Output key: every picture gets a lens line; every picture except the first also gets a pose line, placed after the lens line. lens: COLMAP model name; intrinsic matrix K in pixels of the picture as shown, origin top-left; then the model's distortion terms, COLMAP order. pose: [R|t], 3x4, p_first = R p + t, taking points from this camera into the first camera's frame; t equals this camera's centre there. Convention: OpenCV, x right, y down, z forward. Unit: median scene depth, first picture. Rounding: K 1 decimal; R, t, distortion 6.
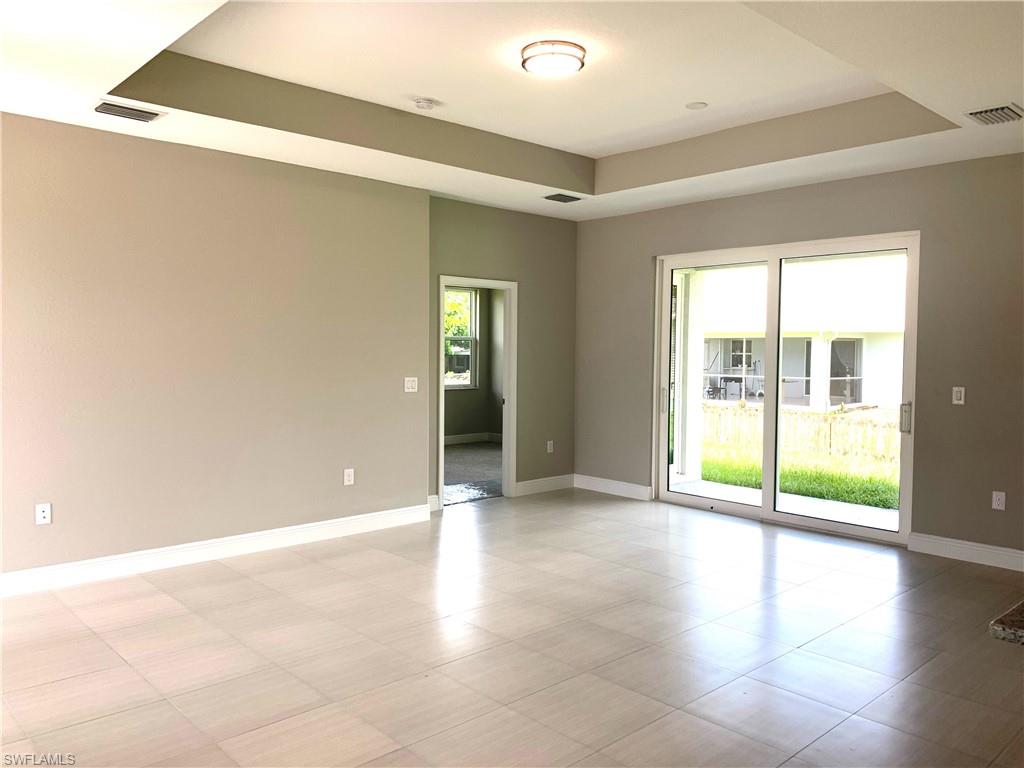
lens RADIAL K [[778.2, 0, 502.0], [0, 778.2, 388.0], [0, 0, 1]] dist [0.054044, -0.069316]
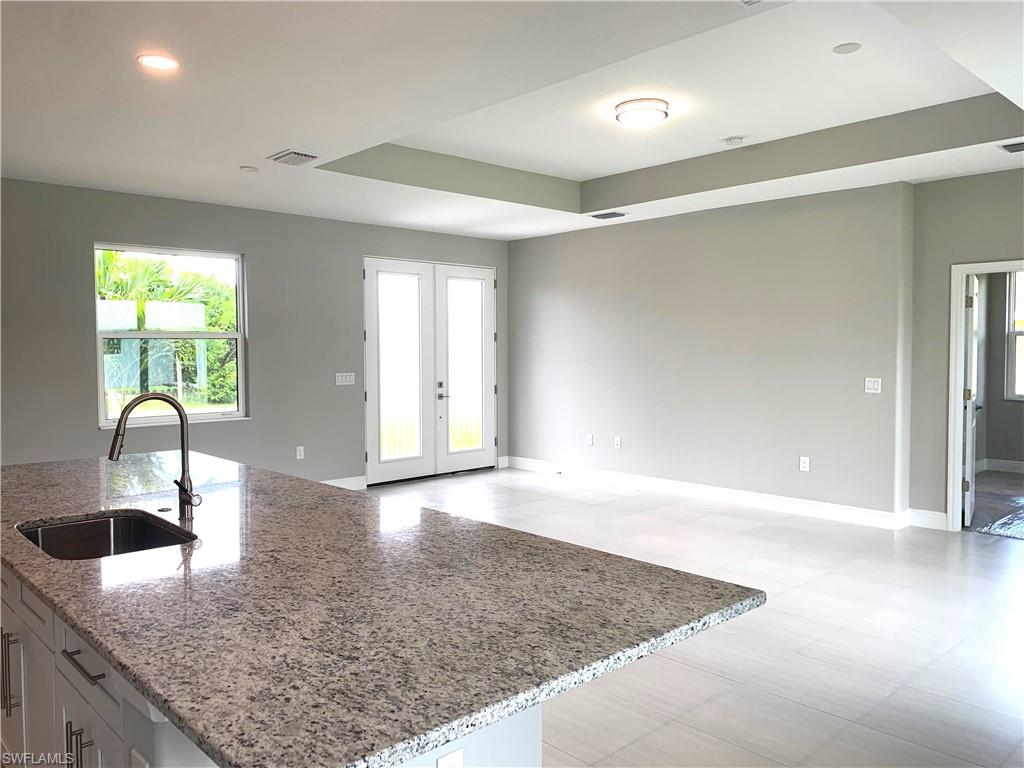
lens RADIAL K [[778.2, 0, 515.3], [0, 778.2, 383.5], [0, 0, 1]] dist [0.054044, -0.069316]
pose [[0.007564, 0.044520, -0.998980, 0.846097], [-0.037503, 0.998318, 0.044207, -0.033043], [0.999268, 0.037130, 0.009221, 0.522880]]
